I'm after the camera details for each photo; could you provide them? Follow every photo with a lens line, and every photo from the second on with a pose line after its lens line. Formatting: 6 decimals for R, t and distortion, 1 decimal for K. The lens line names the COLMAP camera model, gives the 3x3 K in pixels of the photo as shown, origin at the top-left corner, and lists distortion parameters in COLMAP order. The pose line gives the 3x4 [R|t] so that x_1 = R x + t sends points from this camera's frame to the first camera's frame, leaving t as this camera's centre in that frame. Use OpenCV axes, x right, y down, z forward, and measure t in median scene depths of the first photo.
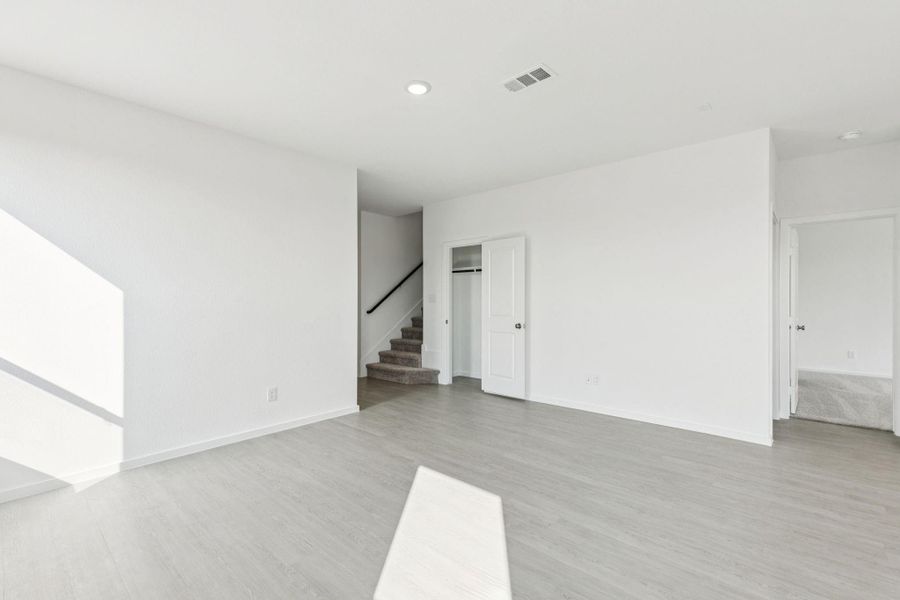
lens RADIAL K [[402.5, 0, 454.1], [0, 402.5, 299.6], [0, 0, 1]] dist [0.010244, -0.001802]
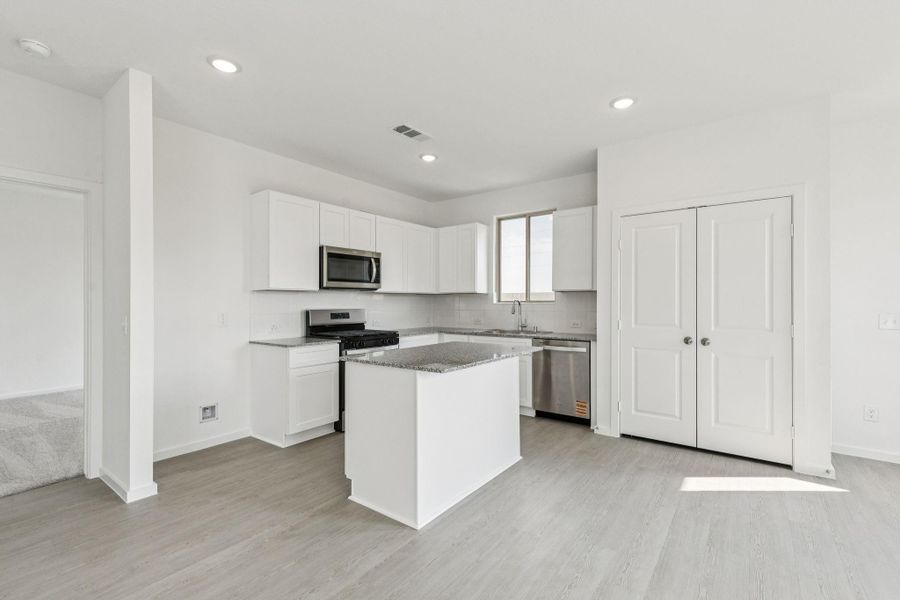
lens RADIAL K [[402.5, 0, 451.0], [0, 402.5, 301.7], [0, 0, 1]] dist [0.010244, -0.001802]
pose [[-0.086674, -0.001243, 0.996236, 0.218693], [-0.003125, 0.999995, 0.000976, -0.002077], [-0.996232, -0.003028, -0.086677, 0.318247]]
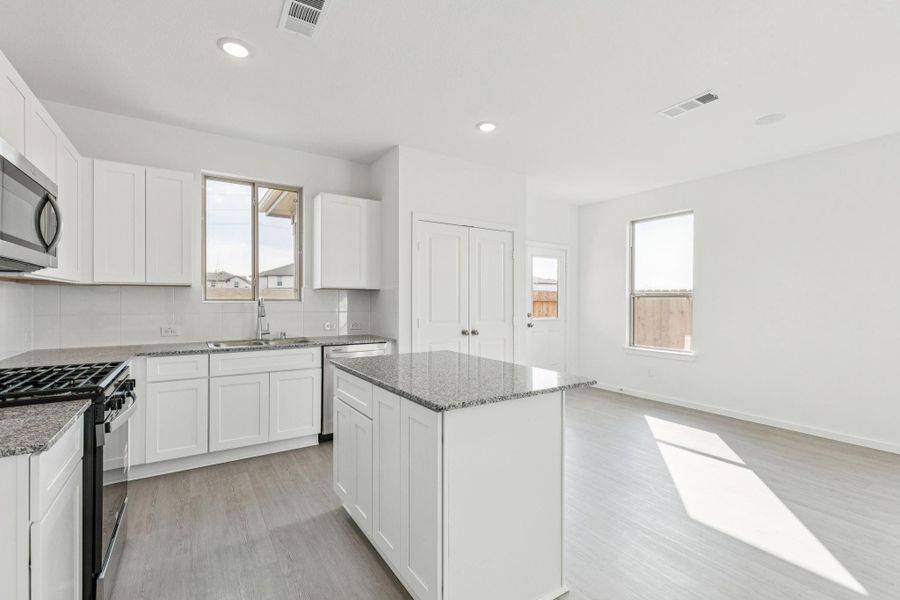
lens RADIAL K [[402.5, 0, 454.4], [0, 402.5, 300.8], [0, 0, 1]] dist [0.010244, -0.001802]
pose [[-0.968057, -0.006185, 0.250653, 0.710871], [-0.007467, 0.999963, -0.004167, -0.000434], [-0.250618, -0.005905, -0.968068, 0.714609]]
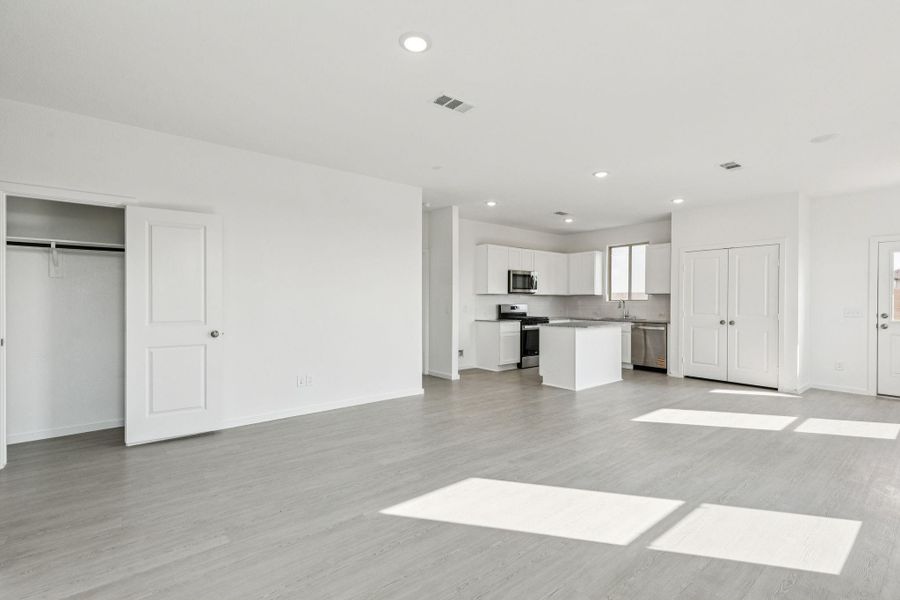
lens RADIAL K [[402.5, 0, 449.3], [0, 402.5, 301.7], [0, 0, 1]] dist [0.010244, -0.001802]
pose [[0.169119, -0.004471, 0.985585, -0.551300], [-0.006554, 0.999963, 0.005660, -0.000862], [-0.985574, -0.007417, 0.169083, 0.486068]]
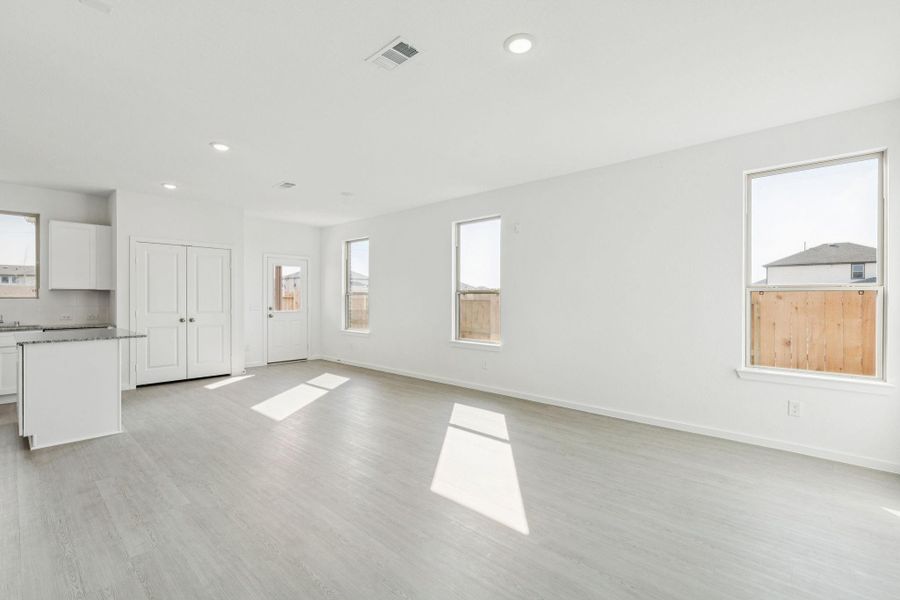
lens RADIAL K [[404.6, 0, 452.9], [0, 404.6, 297.3], [0, 0, 1]] dist [0.007986, -0.000682]
pose [[-0.999946, -0.001319, 0.010319, 0.023935], [-0.001386, 0.999978, -0.006449, 0.001013], [-0.010310, -0.006463, -0.999926, 1.133572]]
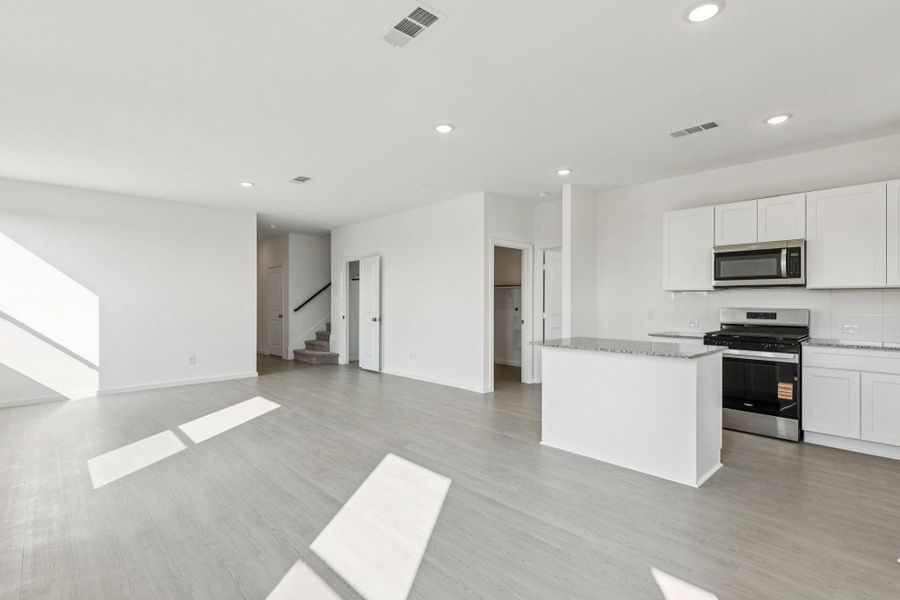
lens RADIAL K [[427.0, 0, 450.4], [0, 427.0, 302.0], [0, 0, 1]] dist [-0.002473, 0.001651]
pose [[0.996430, -0.000849, -0.084417, 0.600509], [0.001155, 0.999993, 0.003574, -0.001050], [0.084413, -0.003658, 0.996424, -0.505687]]
